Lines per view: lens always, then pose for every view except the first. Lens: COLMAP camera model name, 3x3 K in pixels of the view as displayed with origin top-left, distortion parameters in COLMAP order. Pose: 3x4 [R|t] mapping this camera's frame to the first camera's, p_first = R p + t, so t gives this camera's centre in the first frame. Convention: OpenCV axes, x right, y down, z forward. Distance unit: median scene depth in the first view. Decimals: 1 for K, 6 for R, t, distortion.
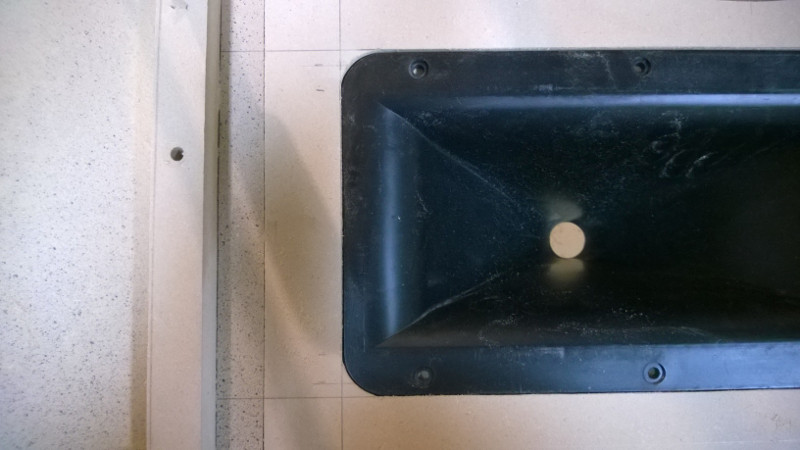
lens RADIAL K [[628.5, 0, 400.0], [0, 628.5, 225.0], [0, 0, 1]] dist [-0.002357, -0.040868]
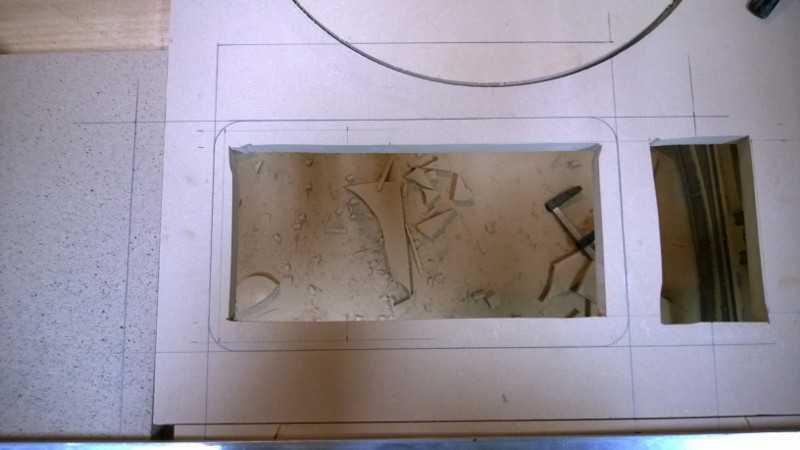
lens RADIAL K [[628.5, 0, 400.0], [0, 628.5, 225.0], [0, 0, 1]] dist [-0.002357, -0.040868]
pose [[0.999977, -0.001283, -0.006612, 0.363491], [0.000800, 0.997367, -0.072513, 0.081078], [0.006688, 0.072506, 0.997346, -0.487930]]
